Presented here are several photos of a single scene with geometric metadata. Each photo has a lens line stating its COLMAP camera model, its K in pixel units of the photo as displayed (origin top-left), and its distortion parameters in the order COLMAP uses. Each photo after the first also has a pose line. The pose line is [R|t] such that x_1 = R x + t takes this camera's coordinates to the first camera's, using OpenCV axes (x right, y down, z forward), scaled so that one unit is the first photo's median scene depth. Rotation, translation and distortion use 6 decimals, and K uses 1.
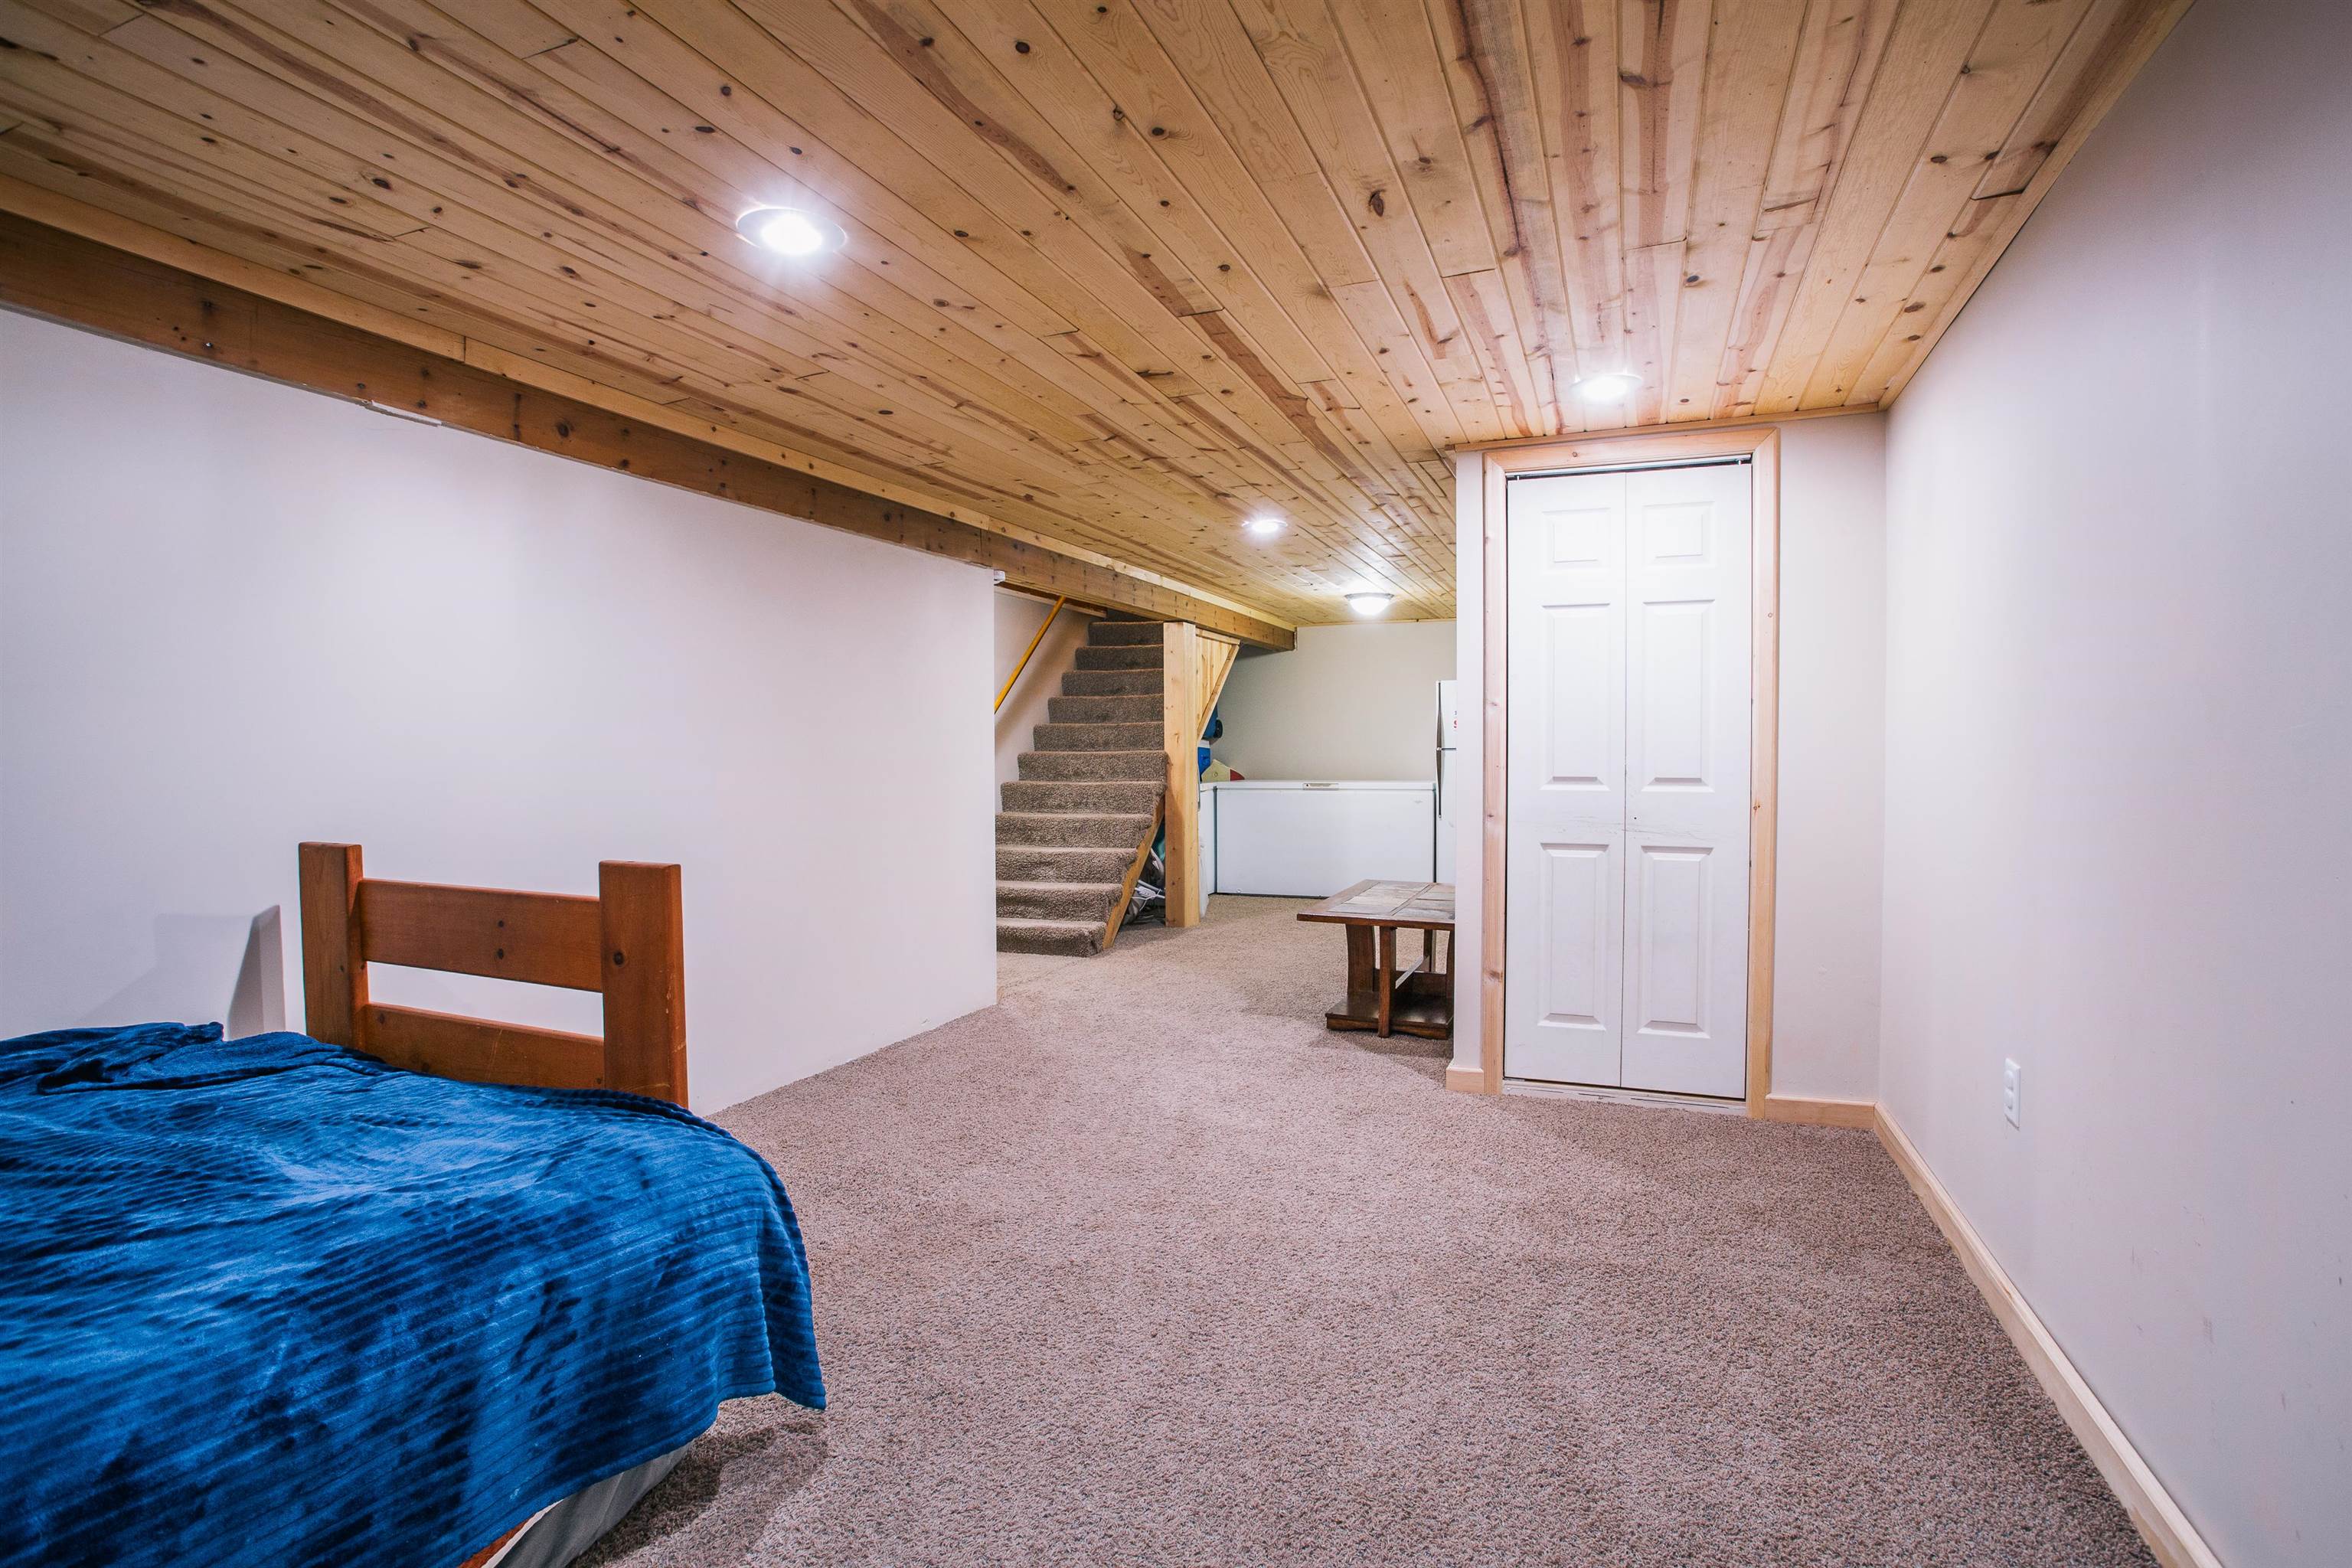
lens RADIAL K [[1149.8, 0, 1175.7], [0, 1149.8, 782.5], [0, 0, 1]] dist [-0.064068, 0.022936]
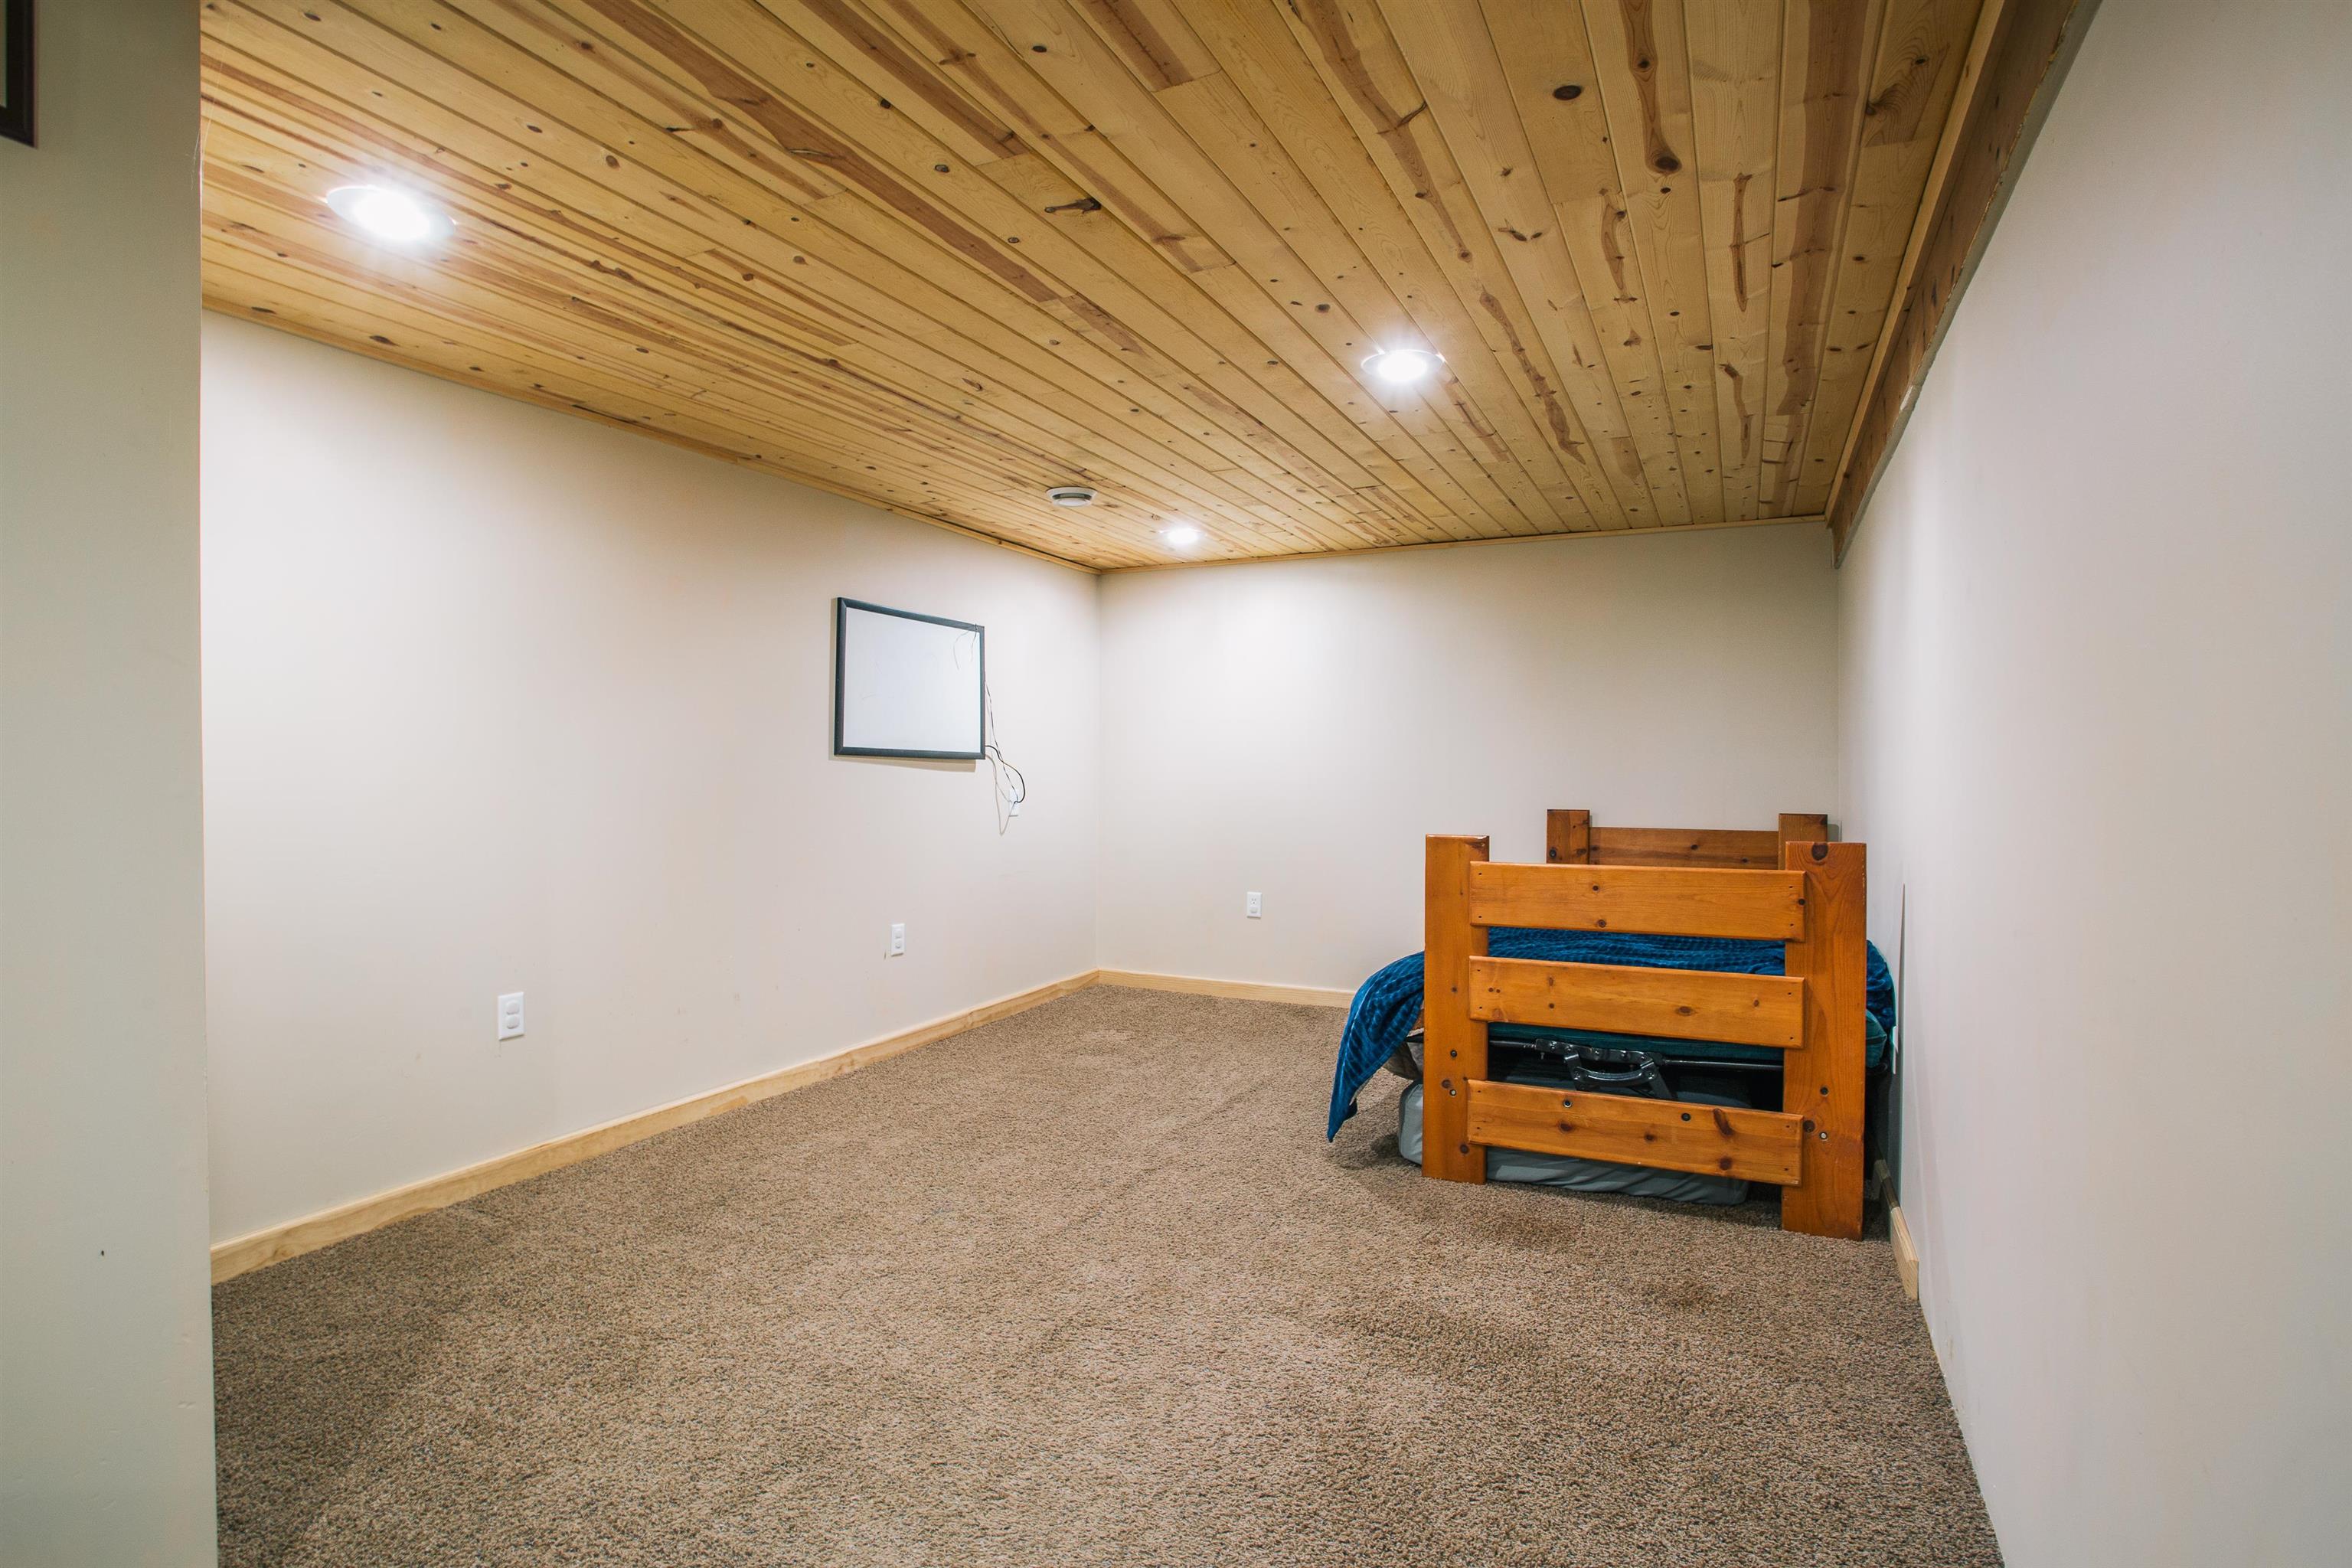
lens RADIAL K [[1149.8, 0, 1192.9], [0, 1149.8, 778.2], [0, 0, 1]] dist [-0.064068, 0.022936]
pose [[-0.997665, 0.003317, 0.068224, -0.142095], [0.005480, 0.999487, 0.031543, -0.042092], [-0.068084, 0.031843, -0.997171, 1.773166]]
